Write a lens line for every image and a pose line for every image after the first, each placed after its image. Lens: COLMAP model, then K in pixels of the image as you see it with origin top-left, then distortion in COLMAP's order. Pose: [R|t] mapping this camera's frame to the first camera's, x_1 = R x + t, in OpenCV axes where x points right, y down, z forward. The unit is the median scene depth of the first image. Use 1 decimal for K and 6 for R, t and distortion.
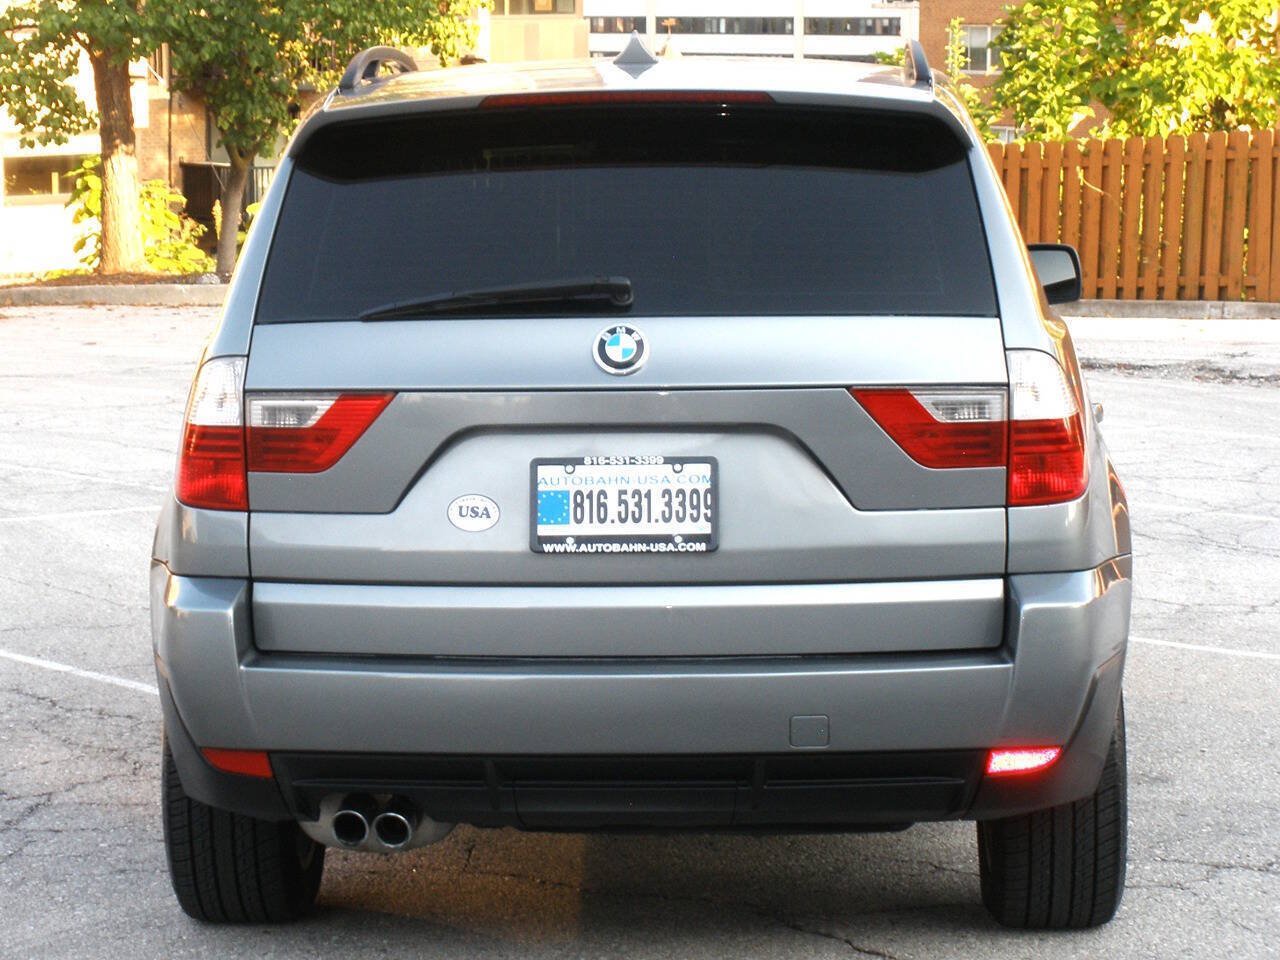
lens RADIAL K [[3683.1, 0, 643.2], [0, 3683.1, 474.9], [0, 0, 1]] dist [-0.064388, 0.000000]
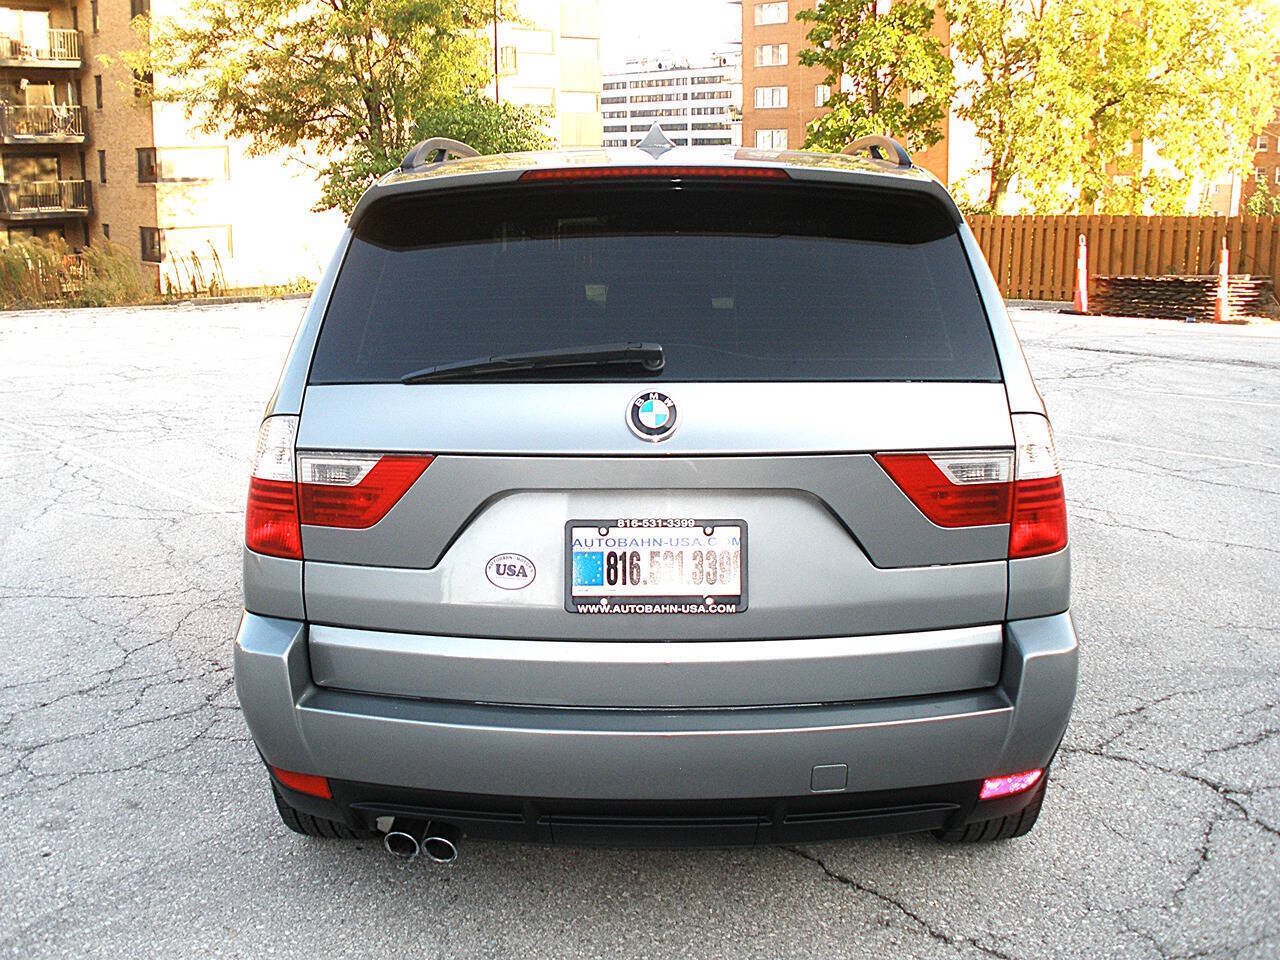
lens RADIAL K [[1401.2, 0, 651.3], [0, 1401.2, 490.1], [0, 0, 1]] dist [-0.157819, 0.000000]
pose [[0.999802, 0.003437, 0.019606, -0.014216], [-0.005421, 0.994763, 0.102069, -0.052848], [-0.019152, -0.102155, 0.994584, 0.605647]]
